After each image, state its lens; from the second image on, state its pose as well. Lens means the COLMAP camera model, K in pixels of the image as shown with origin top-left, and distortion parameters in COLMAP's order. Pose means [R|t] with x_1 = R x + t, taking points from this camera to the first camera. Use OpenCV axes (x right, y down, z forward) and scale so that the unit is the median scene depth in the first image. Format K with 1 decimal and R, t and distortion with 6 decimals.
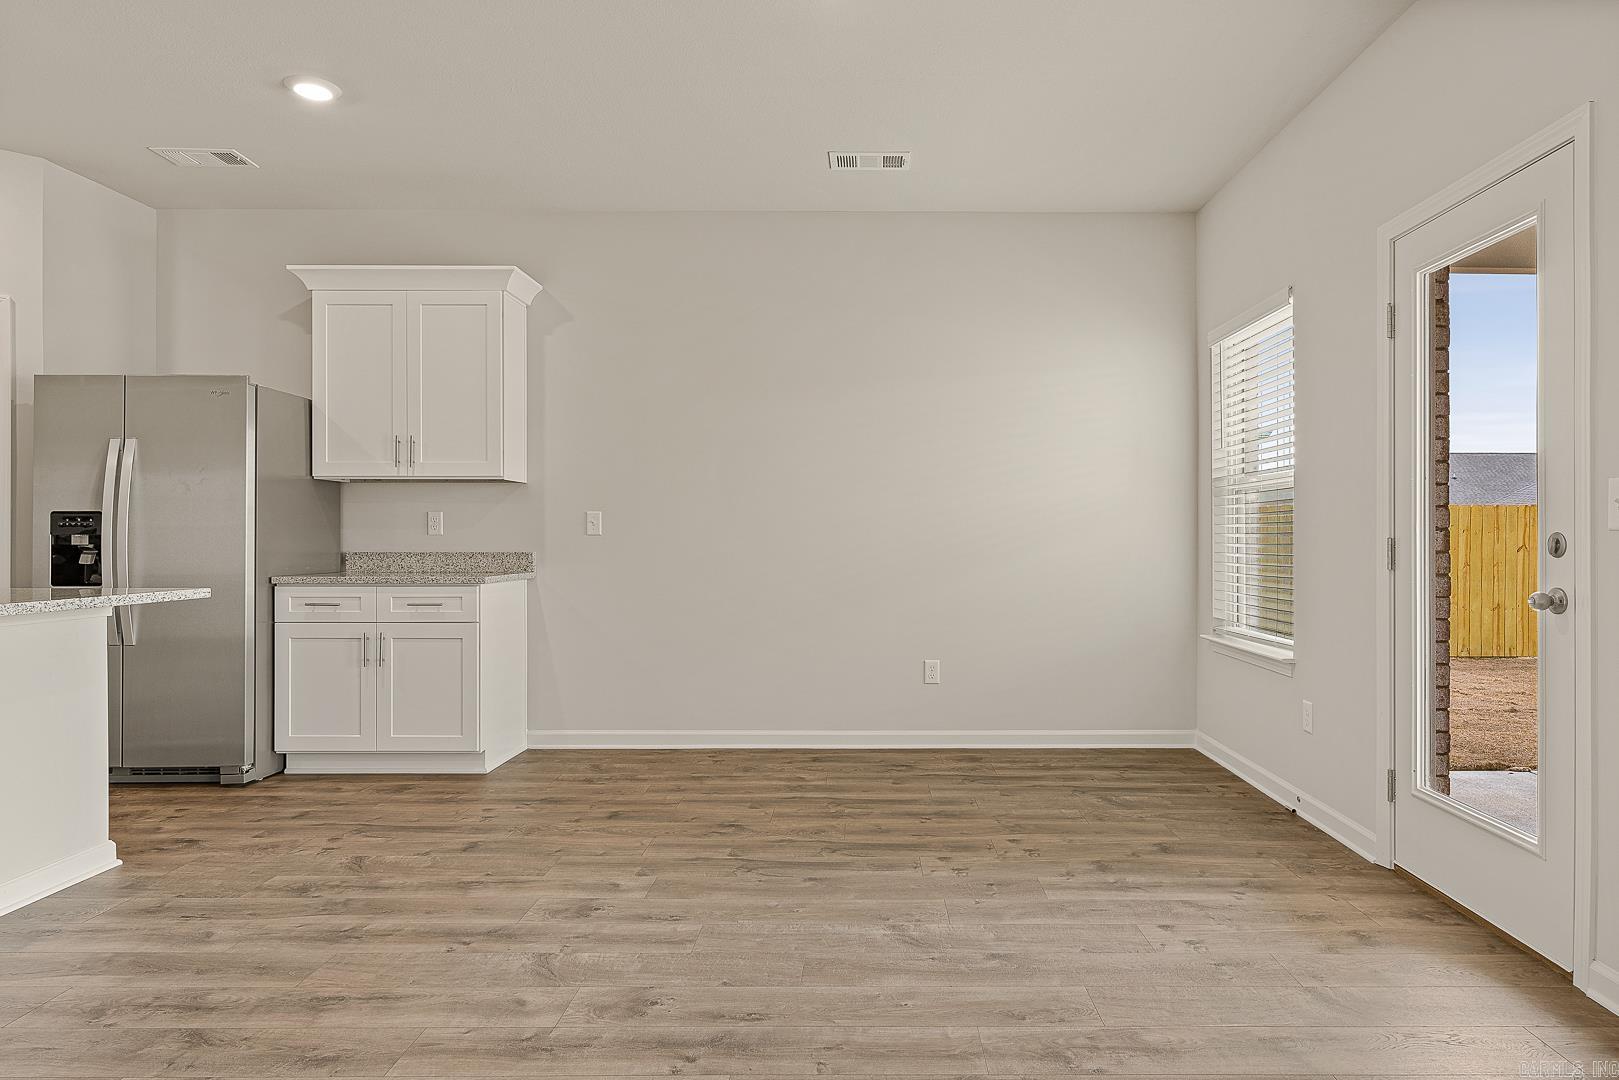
lens RADIAL K [[945.7, 0, 823.0], [0, 945.7, 543.0], [0, 0, 1]] dist [-0.001790, -0.000759]
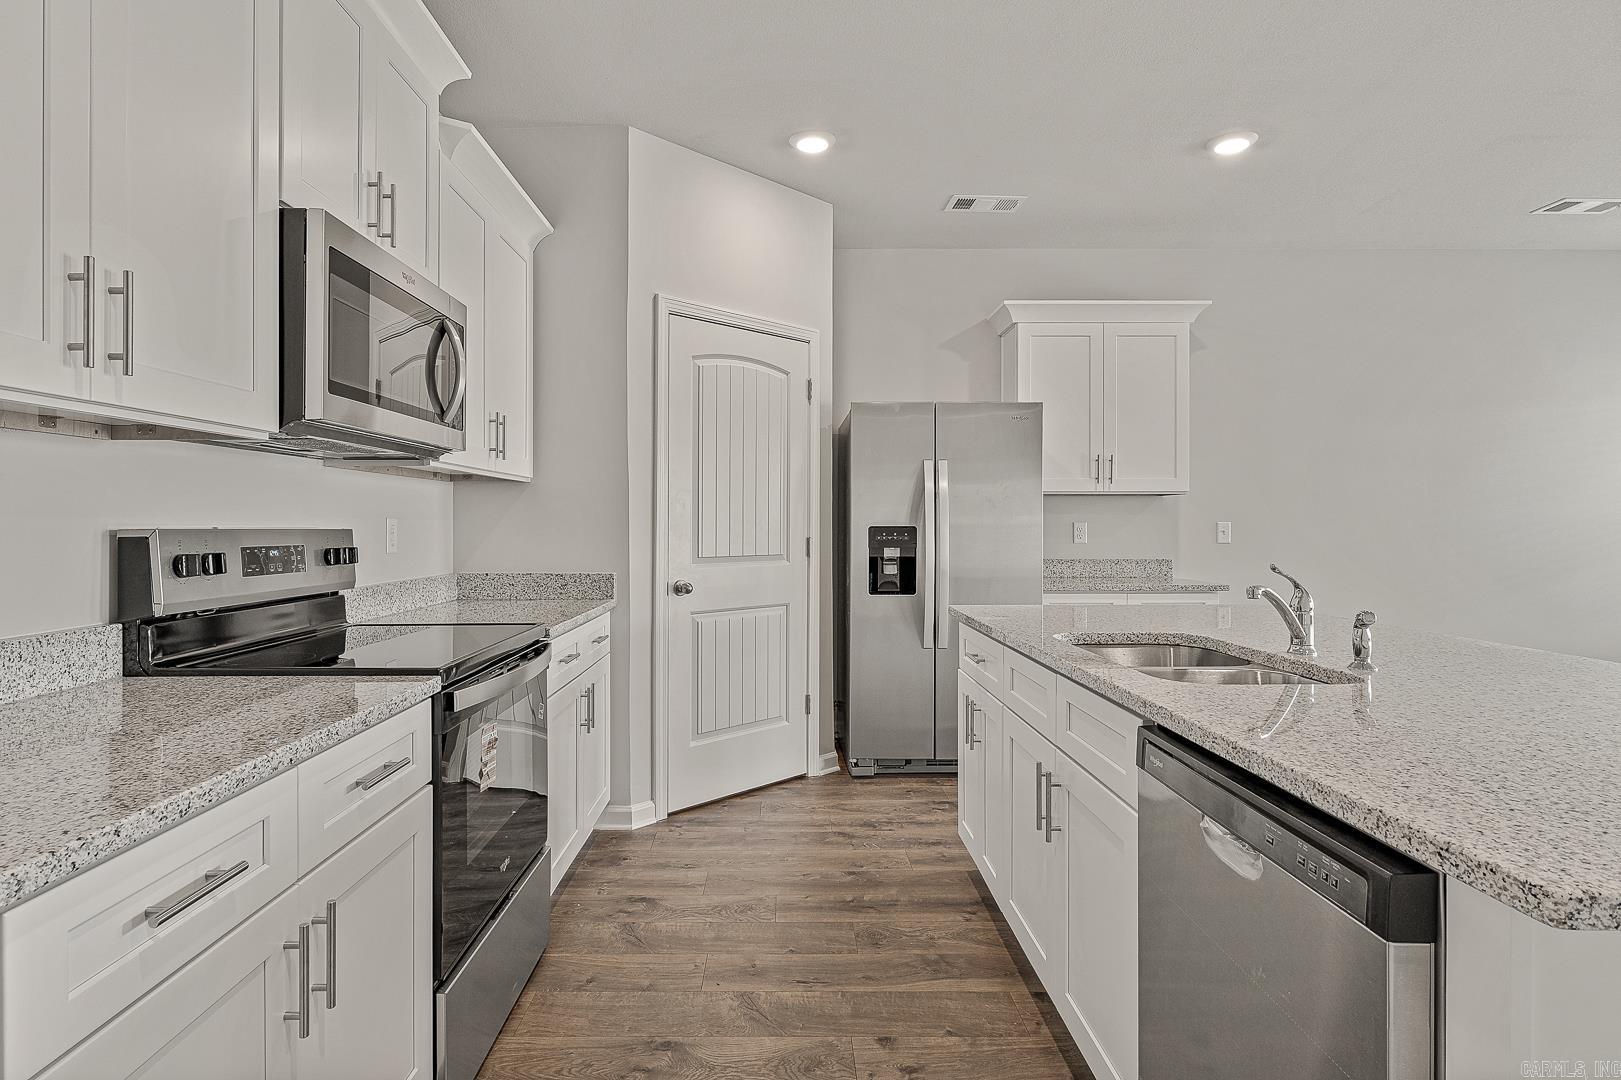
lens RADIAL K [[846.9, 0, 803.6], [0, 846.9, 535.3], [0, 0, 1]] dist [-0.002432, -0.000626]
pose [[0.999951, -0.000149, -0.009895, -0.844060], [0.000201, 0.999986, 0.005352, -0.027306], [0.009894, -0.005354, 0.999937, 0.010351]]
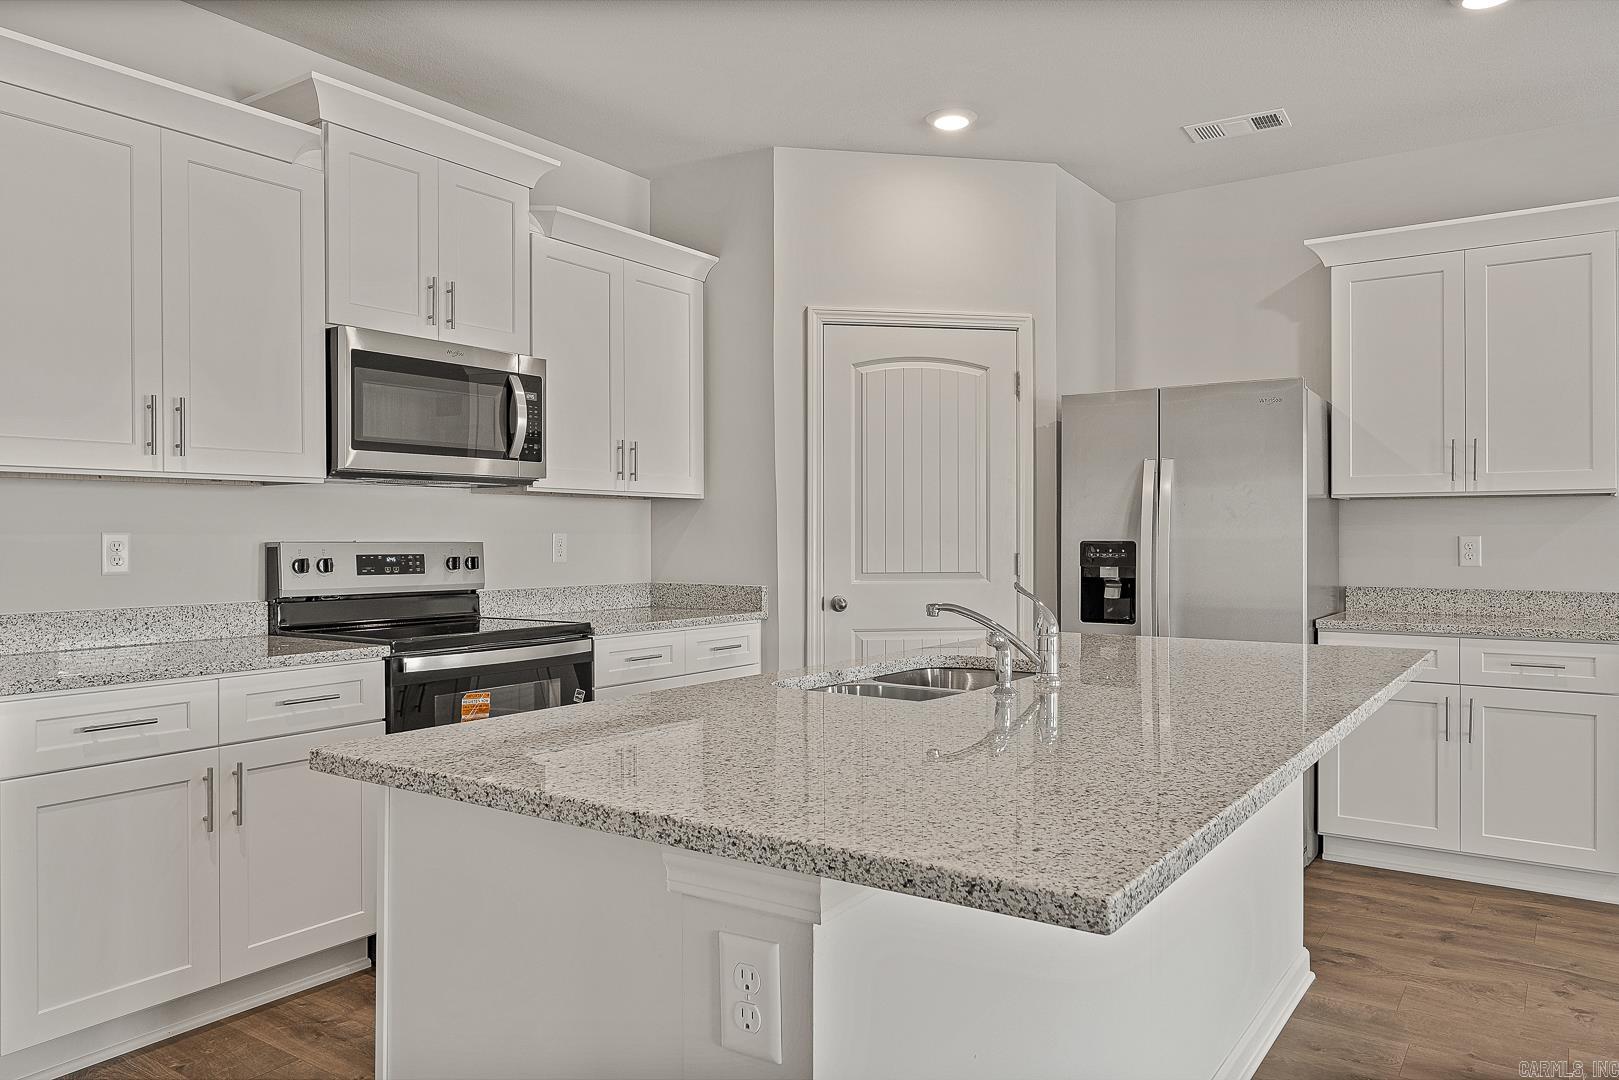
lens RADIAL K [[1087.8, 0, 820.7], [0, 1087.8, 548.3], [0, 0, 1]] dist [-0.017087, 0.002438]
pose [[0.819684, 0.005401, -0.572790, -0.396905], [-0.004174, 0.999985, 0.003456, -0.027894], [0.572800, -0.000442, 0.819695, -0.020041]]
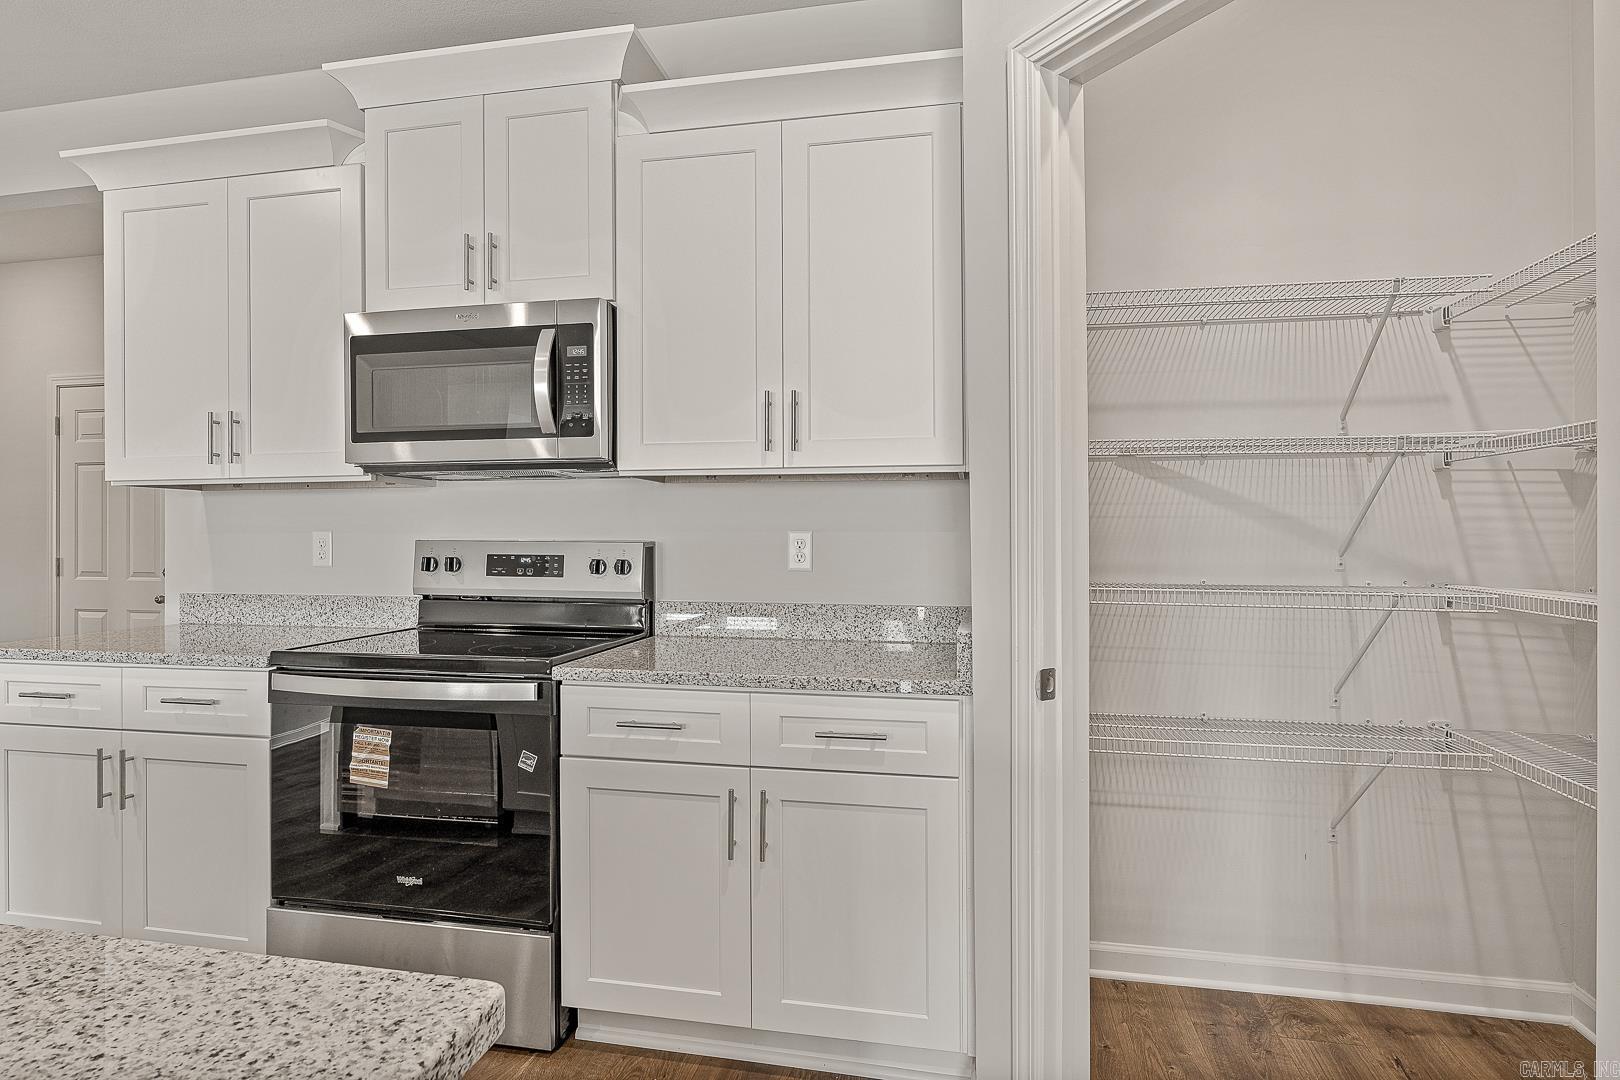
lens RADIAL K [[846.3, 0, 805.5], [0, 846.3, 516.6], [0, 0, 1]] dist [-0.002432, -0.000626]
pose [[-0.229166, -0.023653, -0.973100, -0.613316], [-0.008316, 0.999716, -0.022341, -0.033681], [0.973352, 0.002972, -0.229298, 0.791116]]
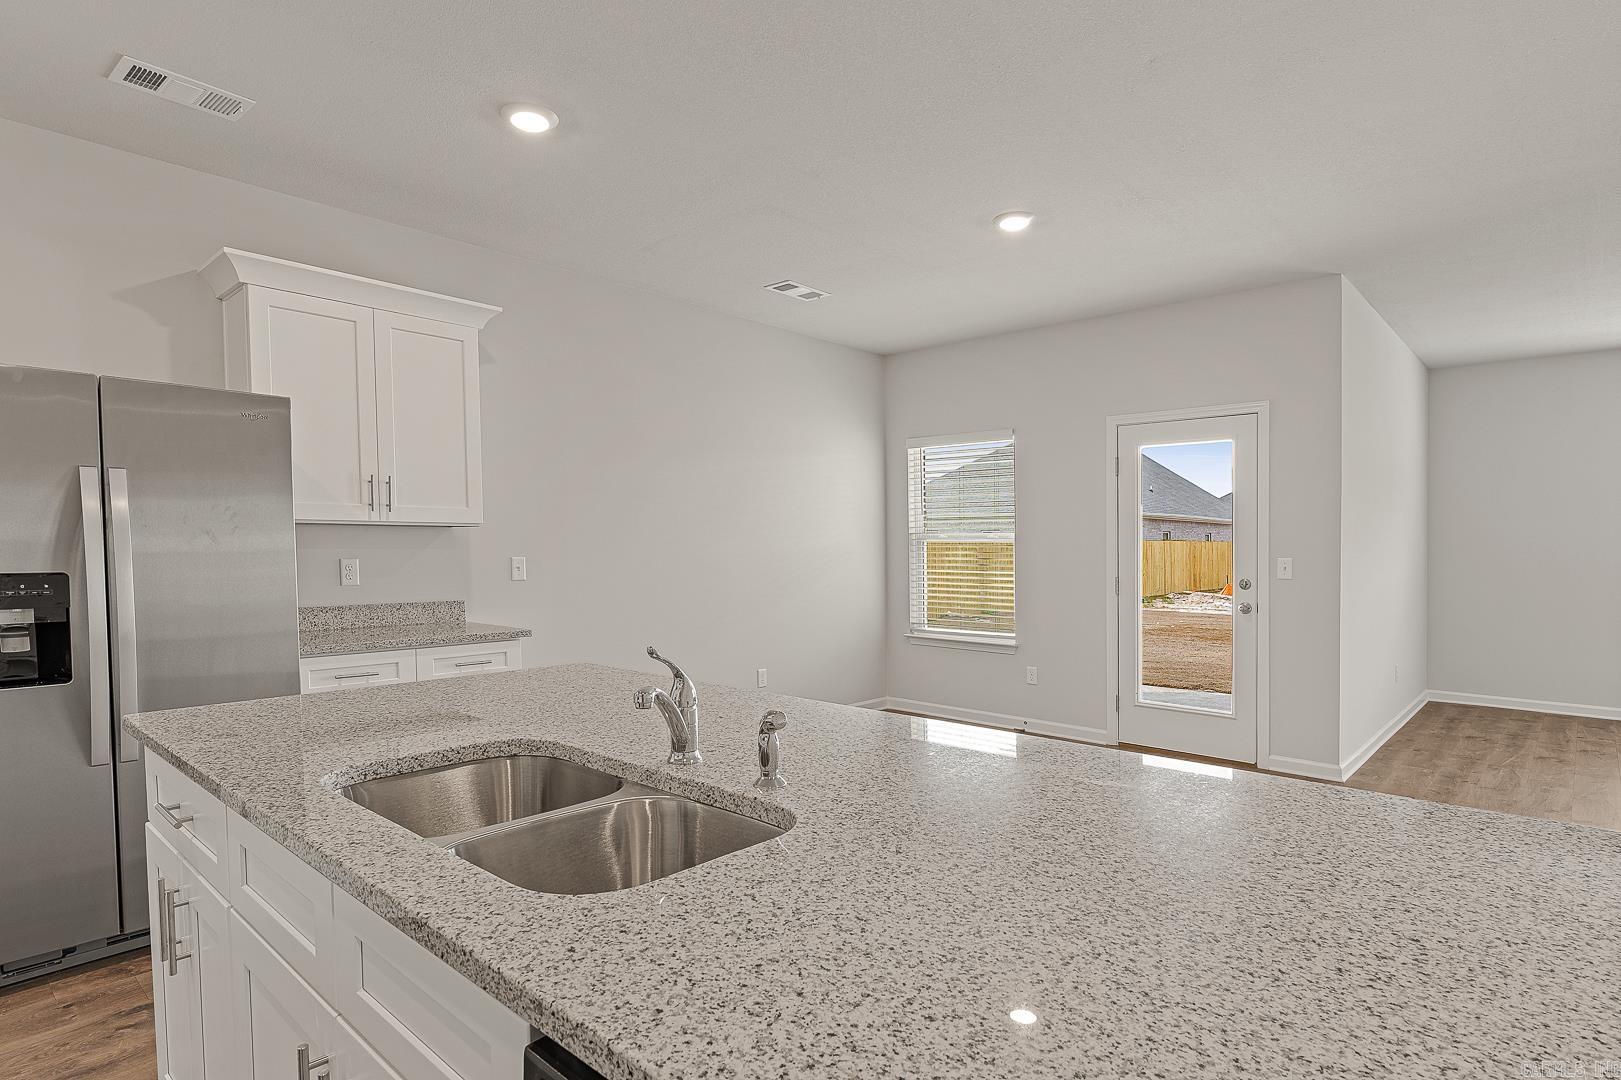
lens RADIAL K [[846.9, 0, 811.6], [0, 846.9, 594.8], [0, 0, 1]] dist [-0.002432, -0.000626]
pose [[0.688590, -0.039288, 0.724086, -0.797784], [0.003183, 0.998685, 0.051161, -0.045022], [-0.725144, -0.032924, 0.687810, 0.176564]]
